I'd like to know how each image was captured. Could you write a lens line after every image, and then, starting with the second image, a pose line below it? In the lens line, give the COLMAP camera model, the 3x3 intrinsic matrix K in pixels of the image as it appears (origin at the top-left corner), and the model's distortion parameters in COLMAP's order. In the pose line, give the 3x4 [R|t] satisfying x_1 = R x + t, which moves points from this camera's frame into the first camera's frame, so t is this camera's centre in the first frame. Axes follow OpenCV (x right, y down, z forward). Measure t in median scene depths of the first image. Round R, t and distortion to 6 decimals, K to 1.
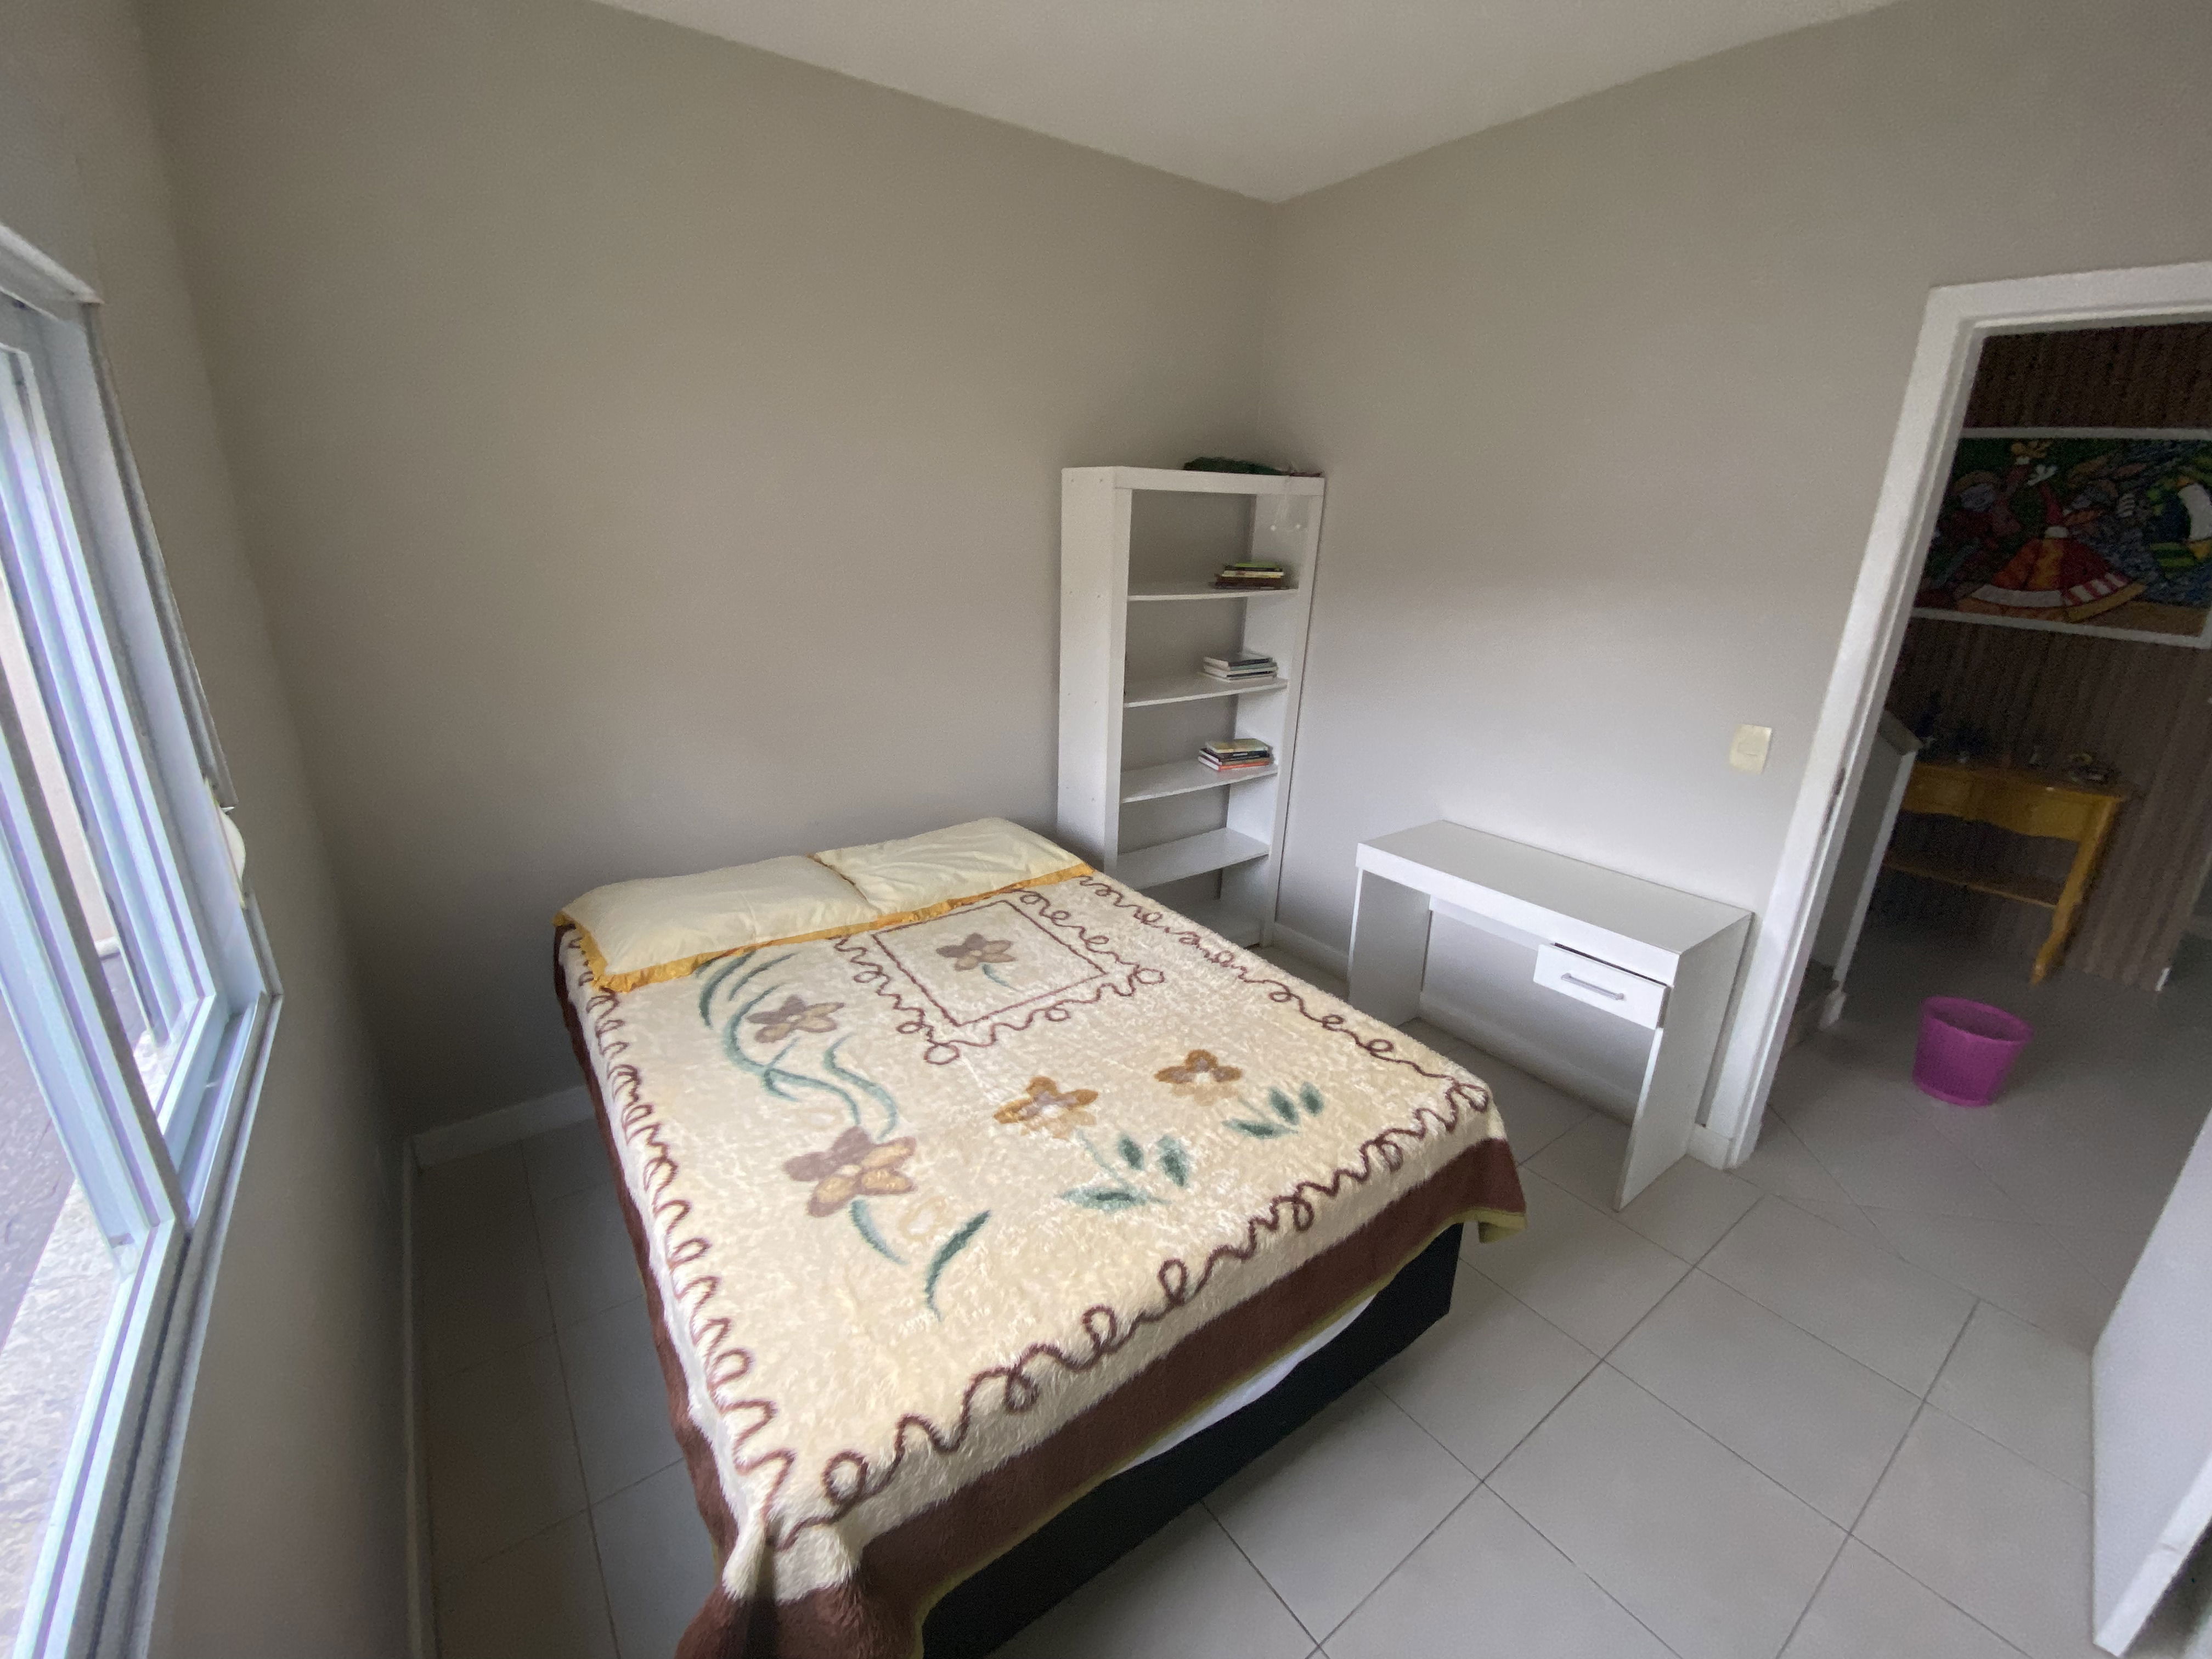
lens RADIAL K [[902.5, 0, 1098.6], [0, 902.5, 826.0], [0, 0, 1]] dist [0.001243, -0.000080]
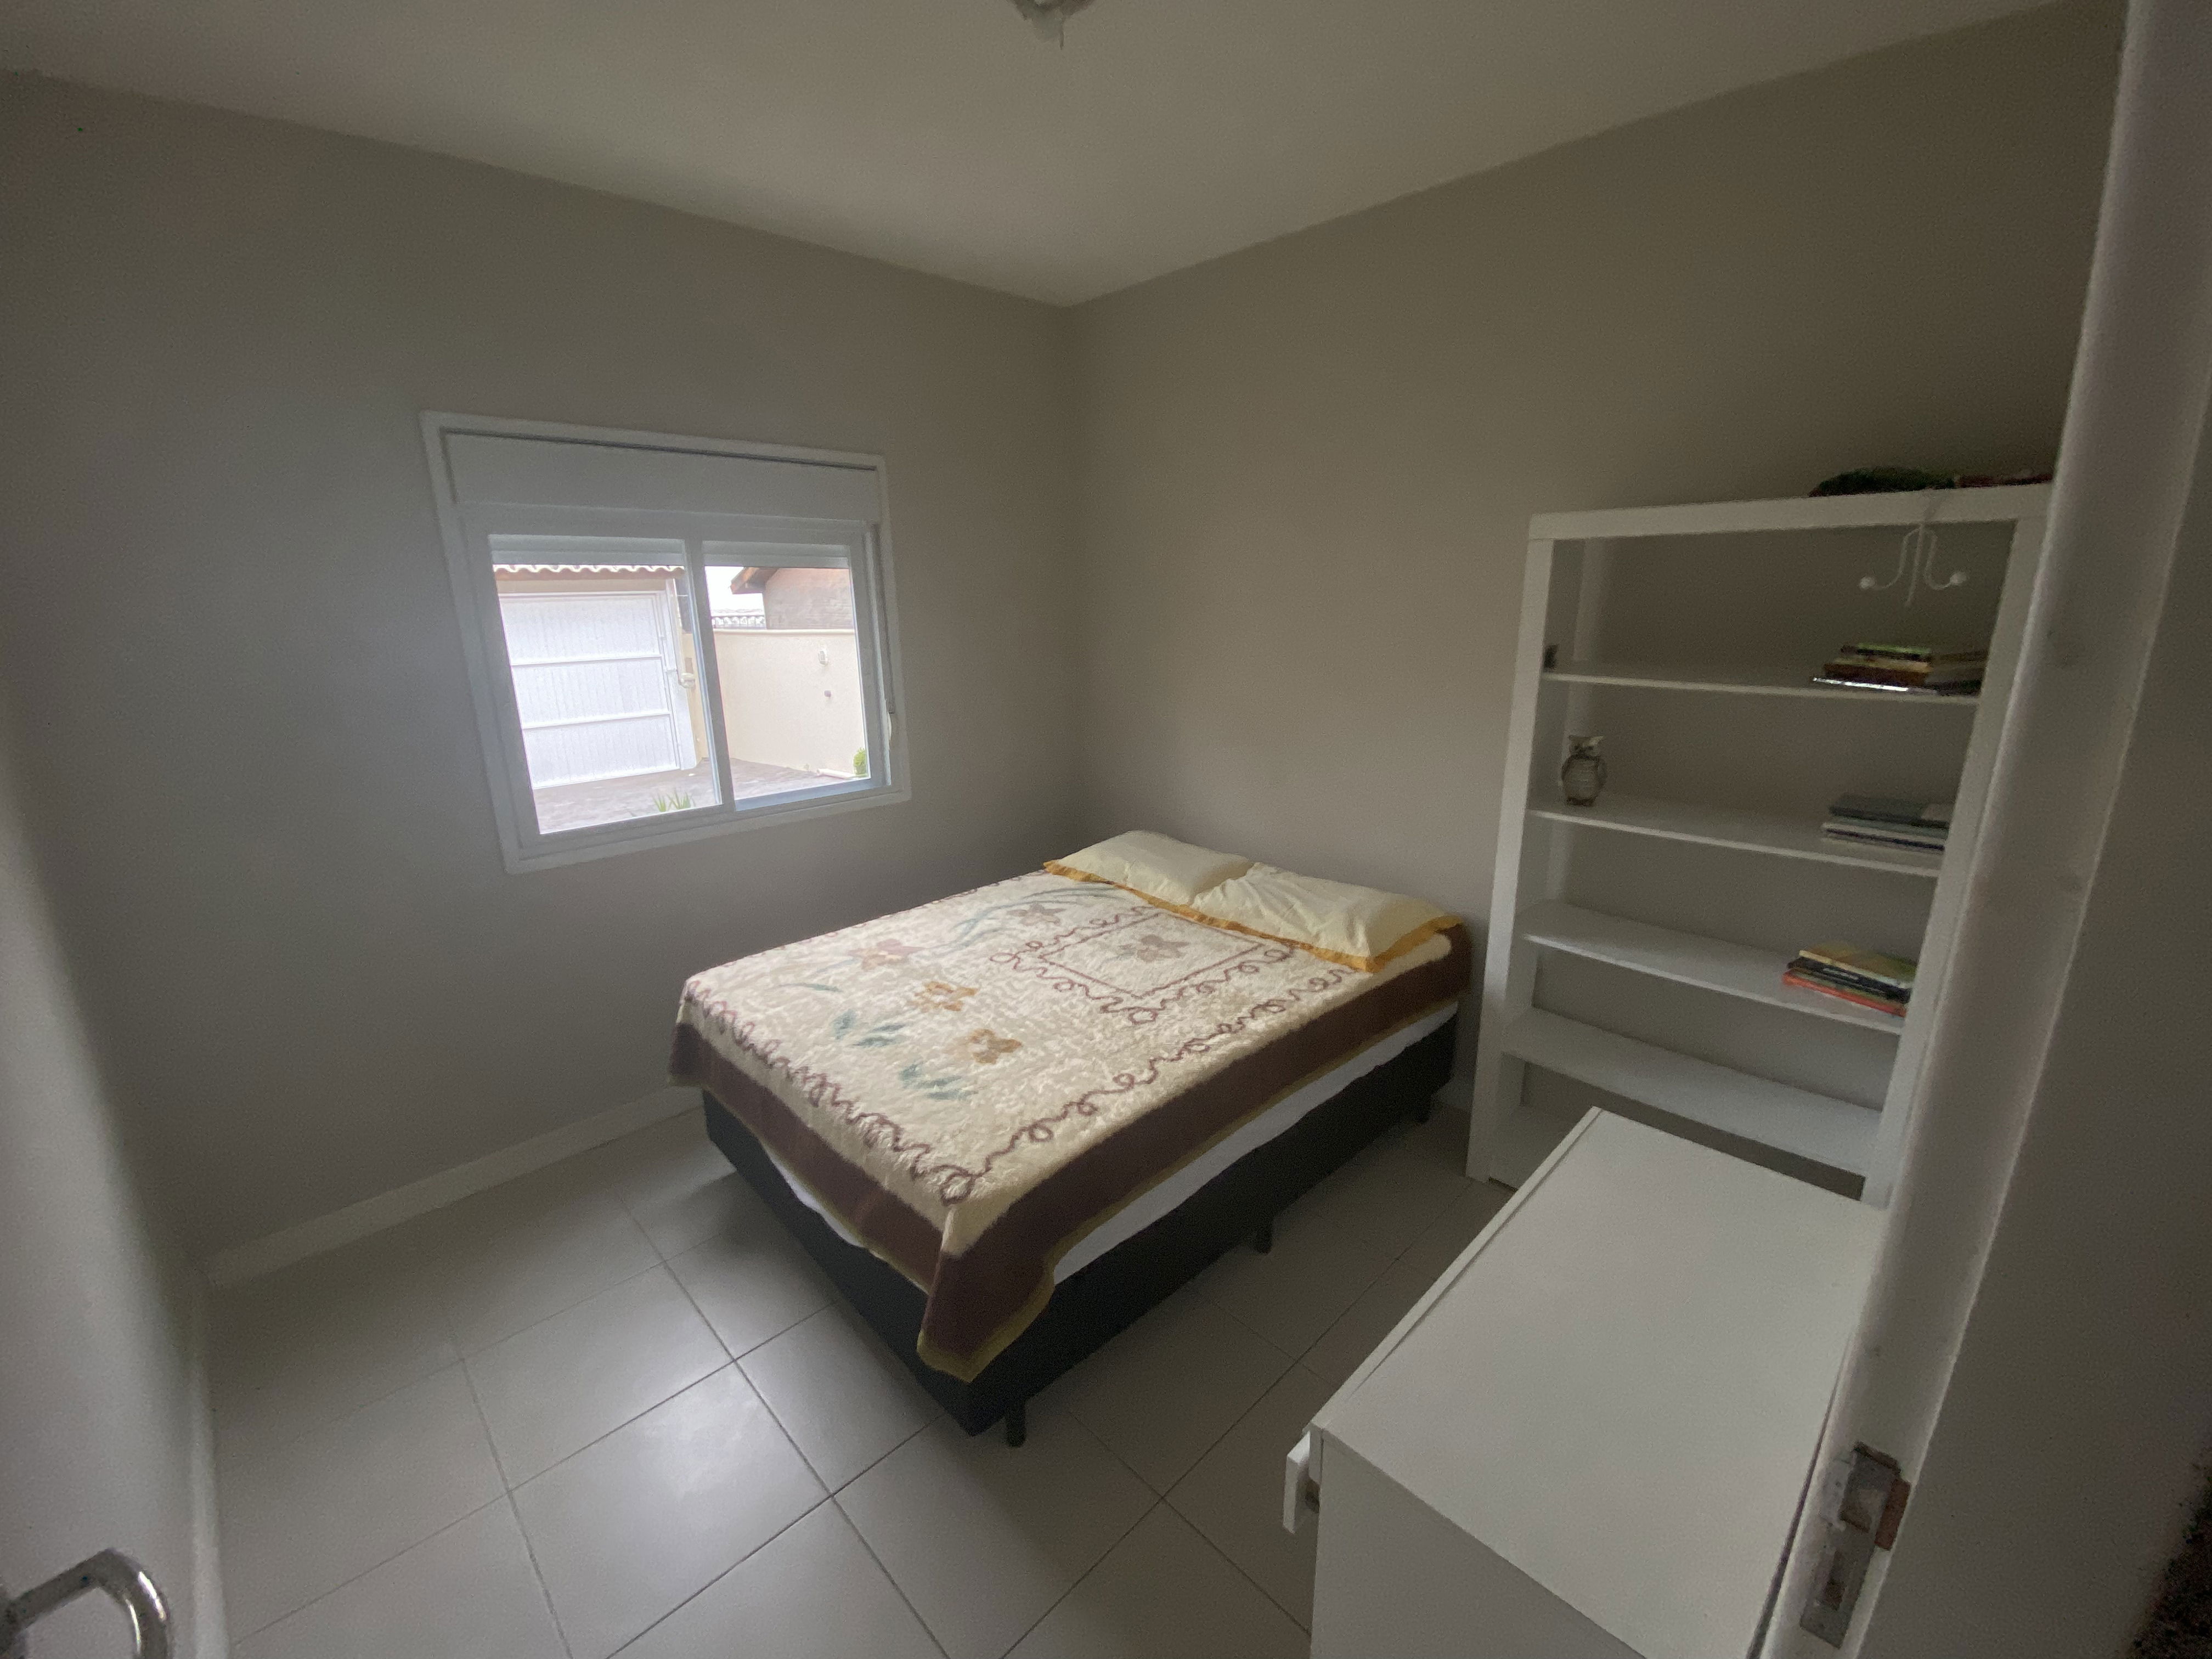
lens RADIAL K [[902.5, 0, 1096.4], [0, 902.5, 824.4], [0, 0, 1]] dist [0.001243, -0.000080]
pose [[0.138637, 0.232269, -0.962720, 1.016420], [-0.302714, 0.935520, 0.182115, -0.216388], [0.942944, 0.266181, 0.200009, 0.694997]]
